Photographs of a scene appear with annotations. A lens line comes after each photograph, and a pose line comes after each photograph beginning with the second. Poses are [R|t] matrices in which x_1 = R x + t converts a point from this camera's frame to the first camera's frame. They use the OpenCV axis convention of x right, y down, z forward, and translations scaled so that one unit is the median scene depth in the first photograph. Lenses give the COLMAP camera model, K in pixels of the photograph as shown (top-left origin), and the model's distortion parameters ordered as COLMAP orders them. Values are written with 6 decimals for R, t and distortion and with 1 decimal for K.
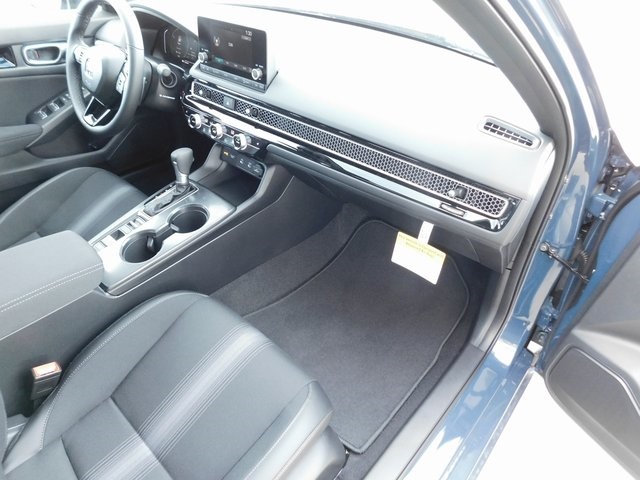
lens RADIAL K [[423.2, 0, 323.3], [0, 423.2, 237.9], [0, 0, 1]] dist [-0.063885, 0.048903]
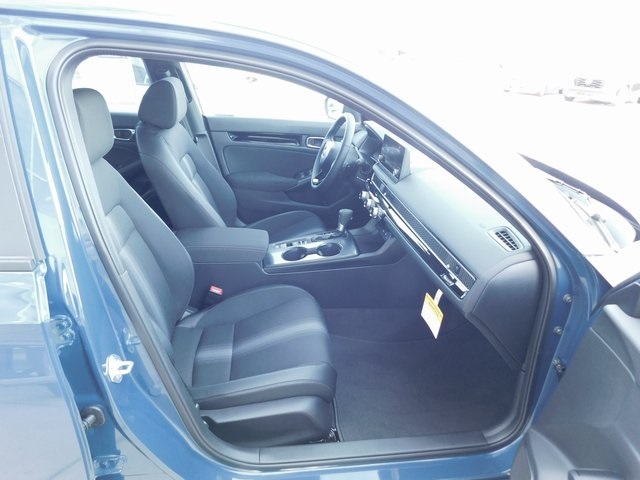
lens RADIAL K [[423.2, 0, 323.3], [0, 423.2, 237.9], [0, 0, 1]] dist [-0.063885, 0.048903]
pose [[0.755434, 0.280094, -0.592340, 0.535393], [-0.425294, 0.897319, -0.118087, 0.100244], [0.498443, 0.341126, 0.796987, -0.232362]]
